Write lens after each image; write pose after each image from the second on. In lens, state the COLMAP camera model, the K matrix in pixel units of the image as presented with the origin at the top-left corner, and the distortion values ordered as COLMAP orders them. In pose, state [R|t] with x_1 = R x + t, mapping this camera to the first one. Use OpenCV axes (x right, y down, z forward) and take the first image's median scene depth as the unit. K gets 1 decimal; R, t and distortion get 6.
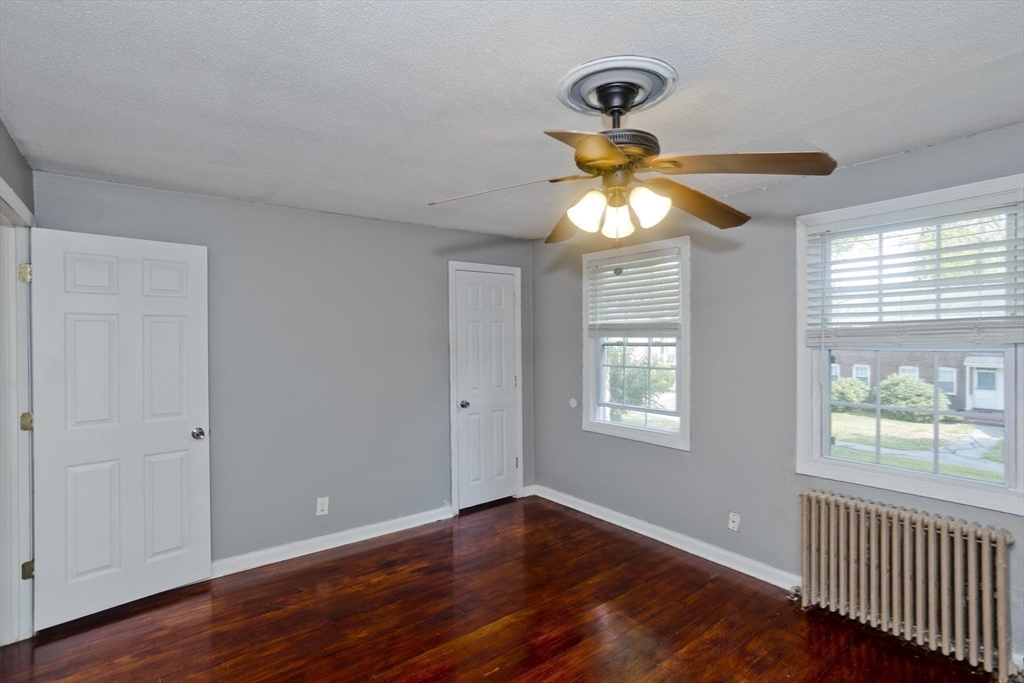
lens RADIAL K [[496.3, 0, 516.2], [0, 496.3, 330.8], [0, 0, 1]] dist [-0.052156, 0.029969]
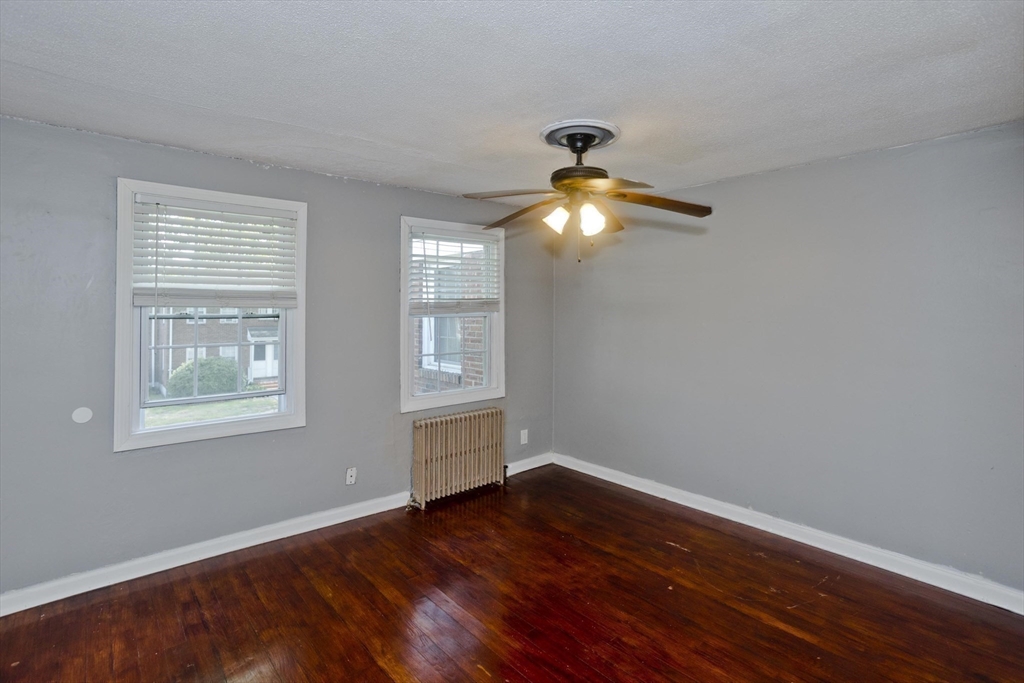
lens RADIAL K [[501.3, 0, 513.2], [0, 501.3, 323.8], [0, 0, 1]] dist [-0.052114, 0.030670]
pose [[-0.044660, -0.023614, 0.998723, -0.740334], [-0.017000, 0.999594, 0.022875, 0.015606], [-0.998858, -0.015957, -0.045043, 0.756540]]
